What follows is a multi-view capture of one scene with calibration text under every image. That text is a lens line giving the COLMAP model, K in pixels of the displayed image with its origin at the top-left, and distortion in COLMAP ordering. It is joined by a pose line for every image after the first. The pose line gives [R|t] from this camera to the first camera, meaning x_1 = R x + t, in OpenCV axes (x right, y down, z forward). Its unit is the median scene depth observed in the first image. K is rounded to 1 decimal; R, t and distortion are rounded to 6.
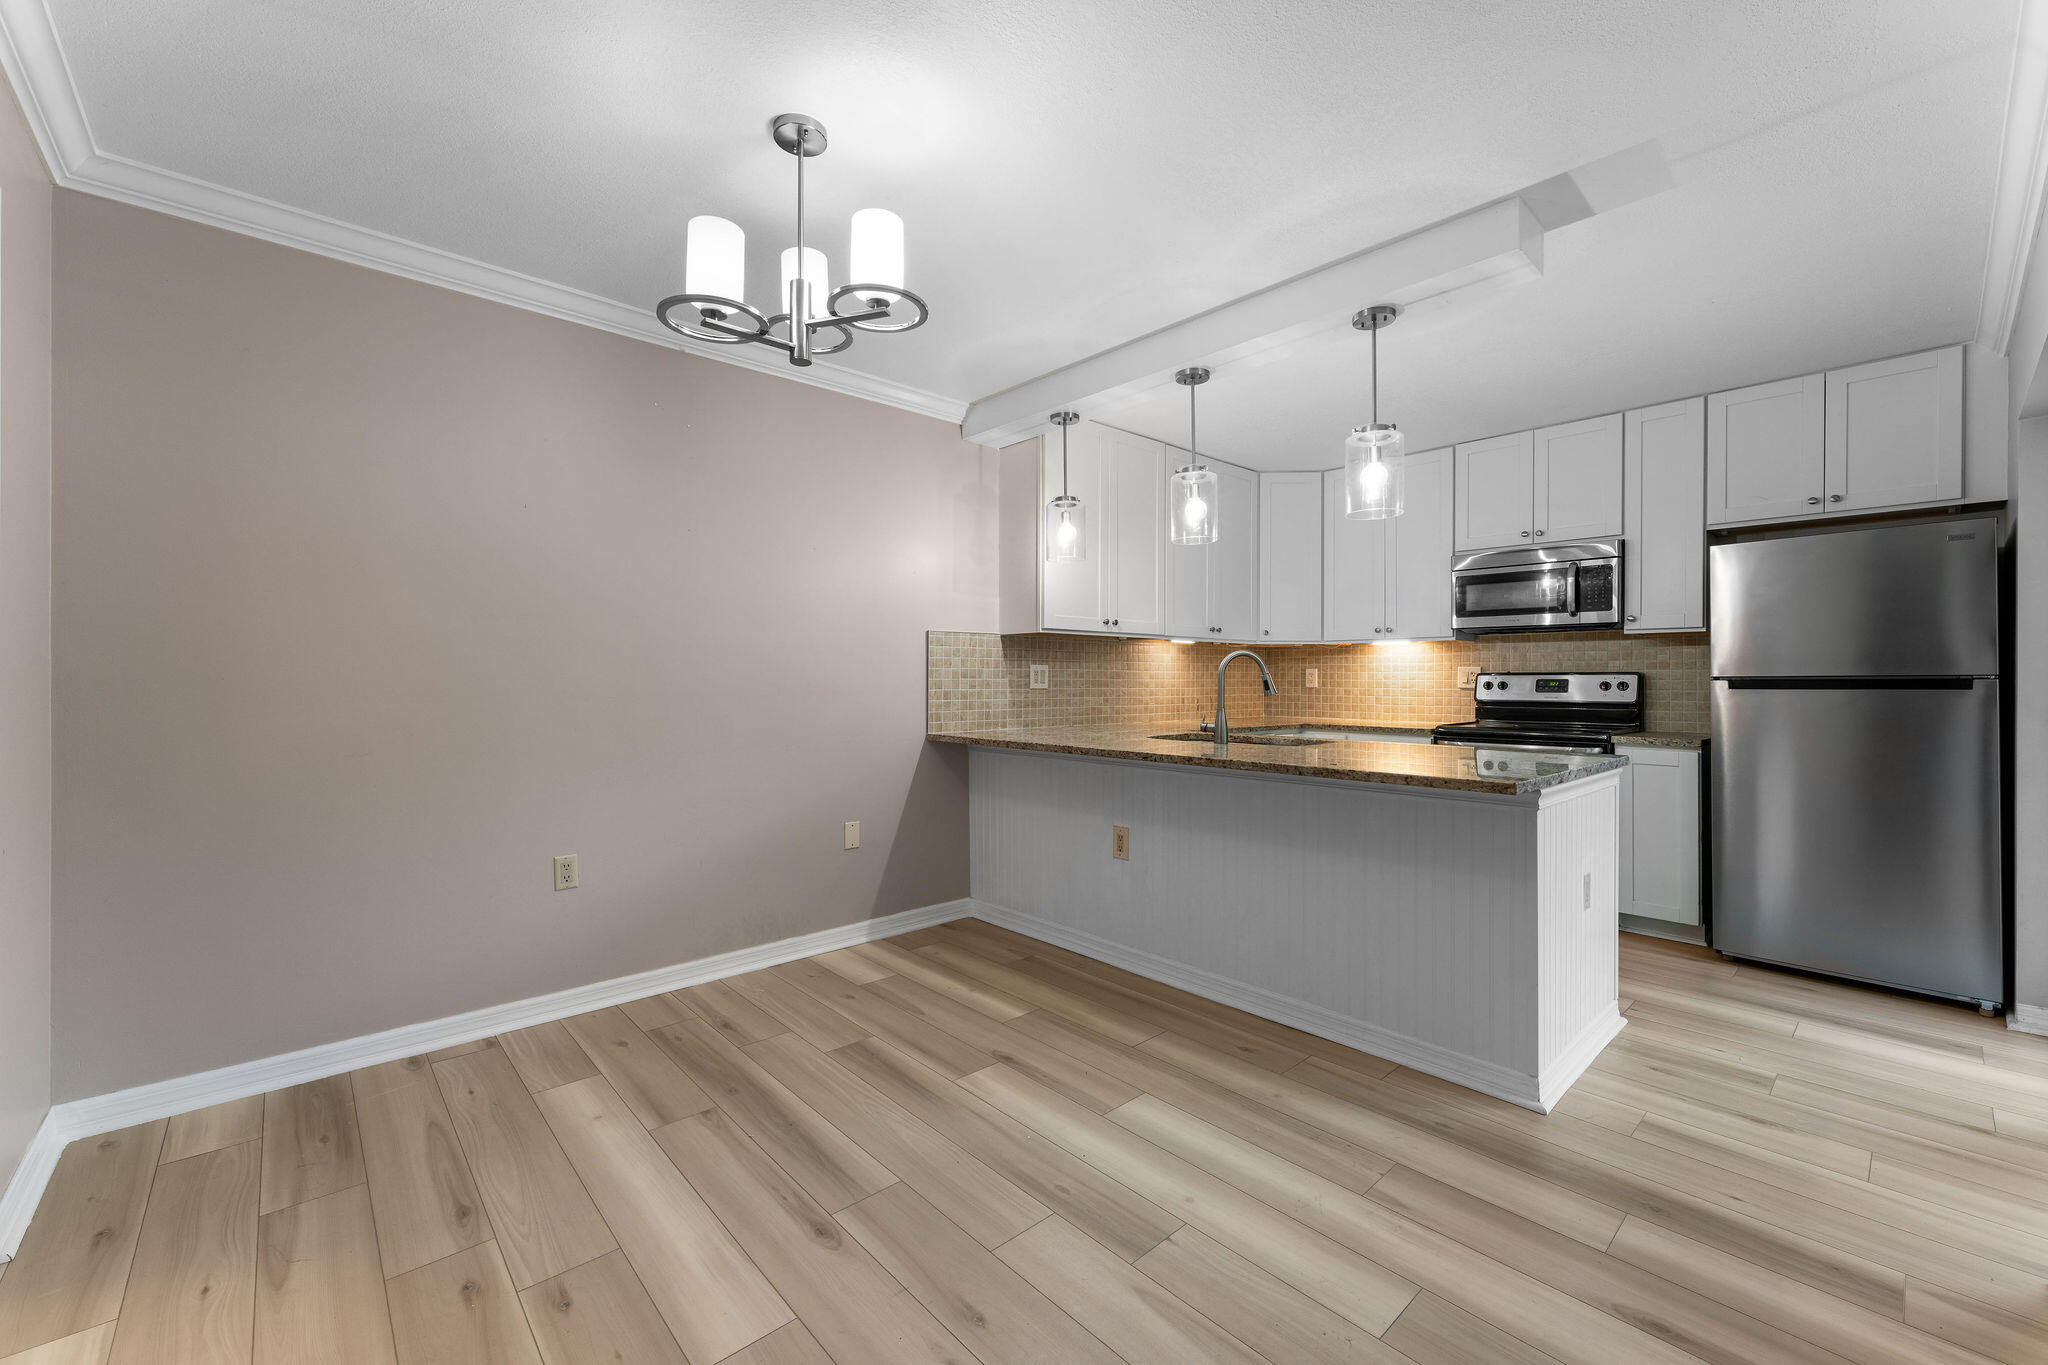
lens RADIAL K [[811.3, 0, 1020.4], [0, 811.3, 679.2], [0, 0, 1]] dist [0.000868, 0.000086]
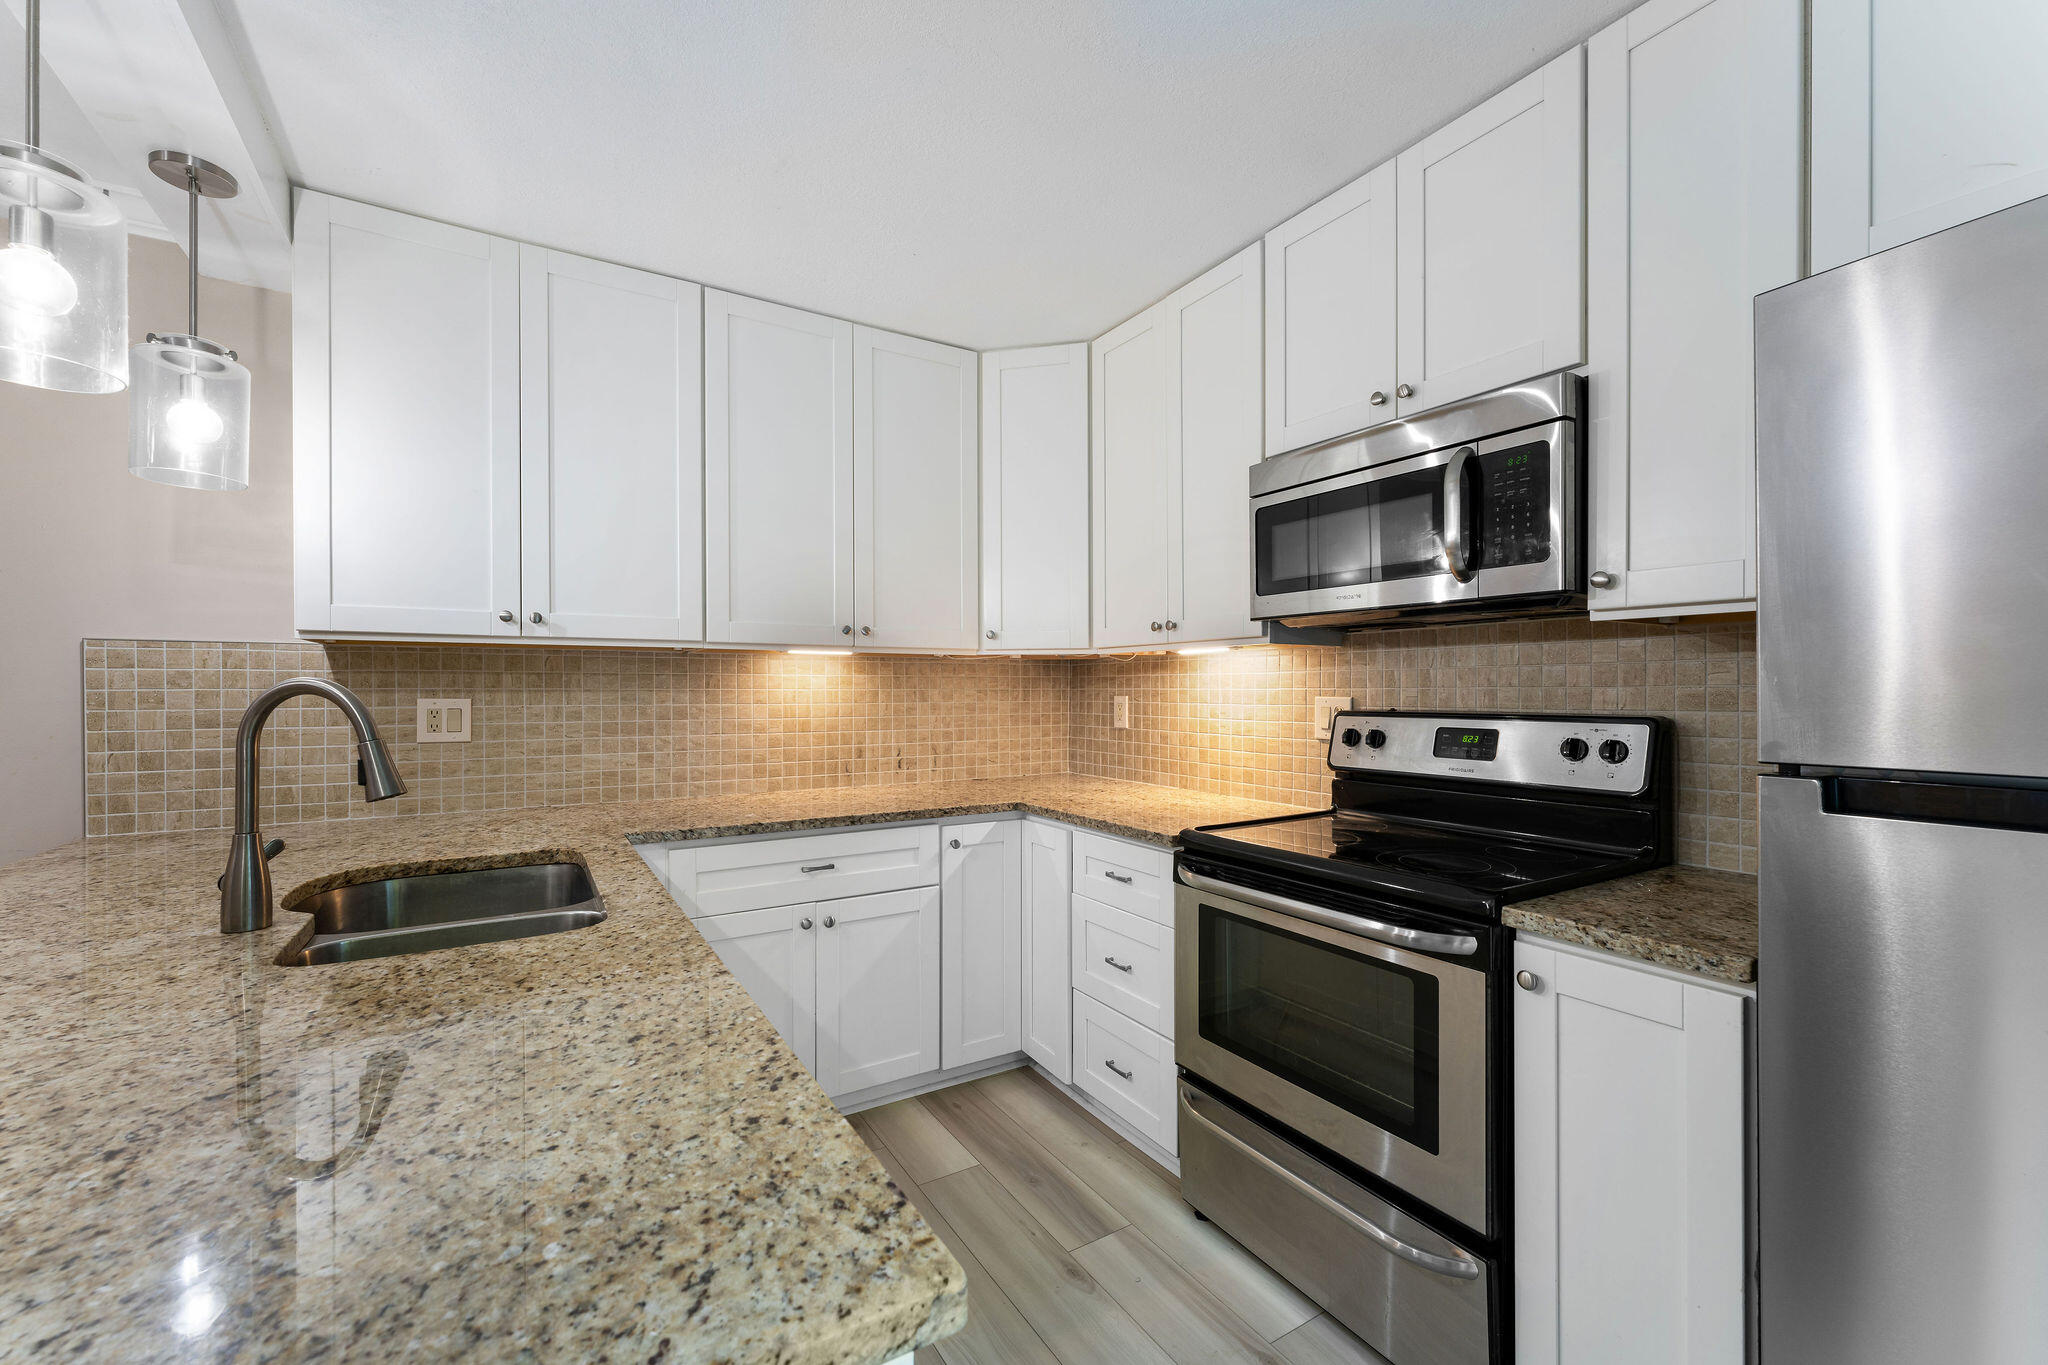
lens RADIAL K [[821.5, 0, 1022.0], [0, 821.5, 690.2], [0, 0, 1]] dist [0.000802, -0.000076]
pose [[0.983808, -0.003224, -0.179197, 0.501601], [0.003301, 0.999995, 0.000133, -0.022015], [0.179195, -0.000722, 0.983813, 0.519791]]
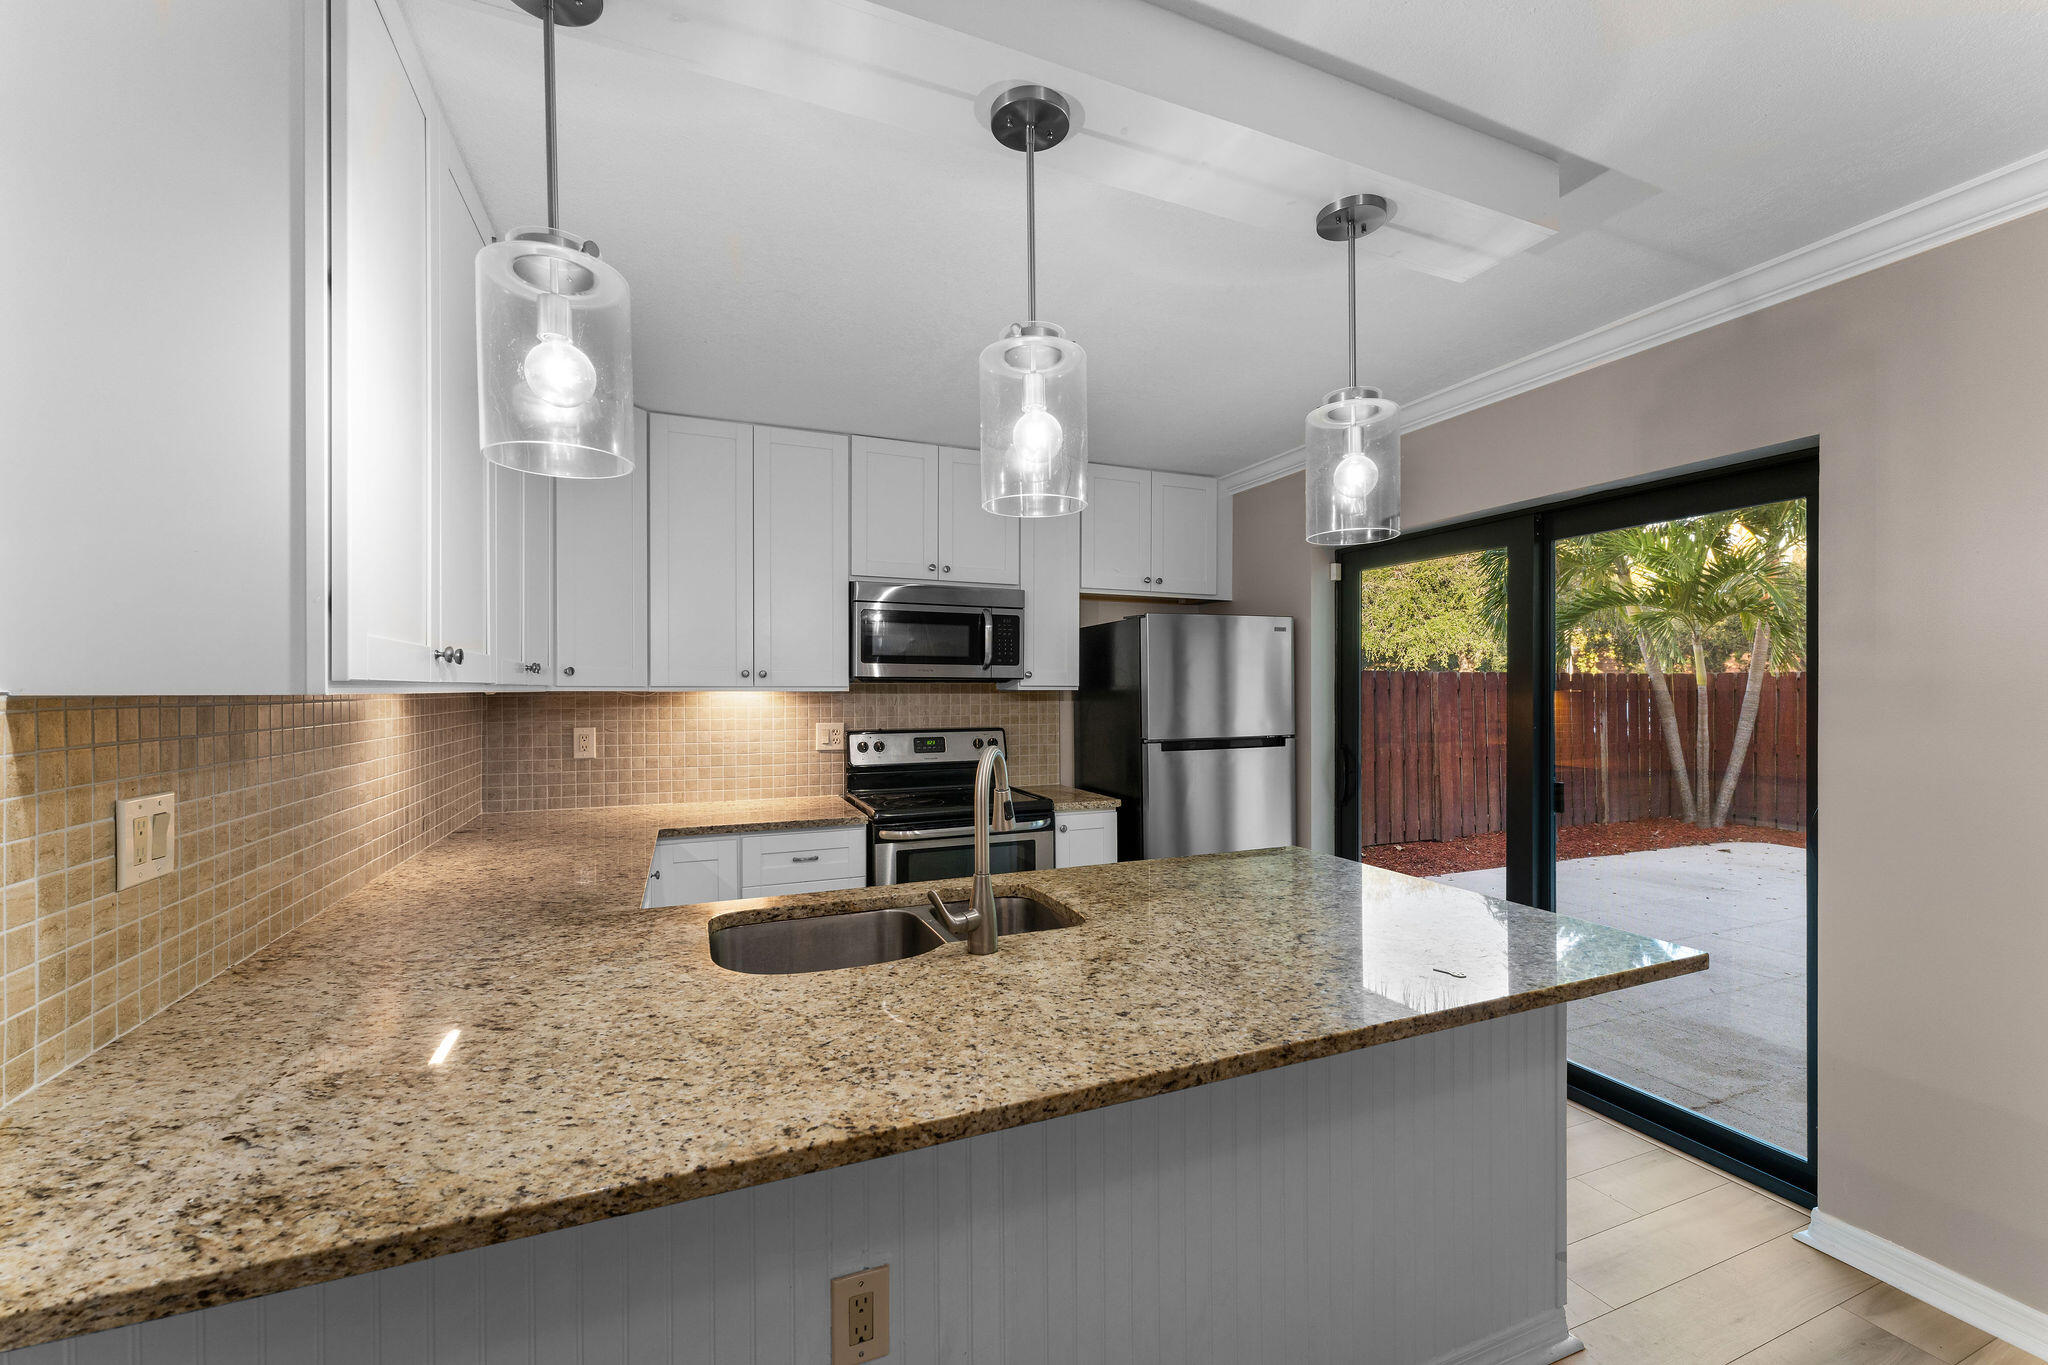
lens RADIAL K [[821.5, 0, 1022.0], [0, 821.5, 690.2], [0, 0, 1]] dist [0.000802, -0.000076]
pose [[0.335853, -0.004217, 0.941905, -0.140661], [0.003149, 0.999989, 0.003354, -0.053533], [-0.941909, 0.001839, 0.335862, 0.616801]]
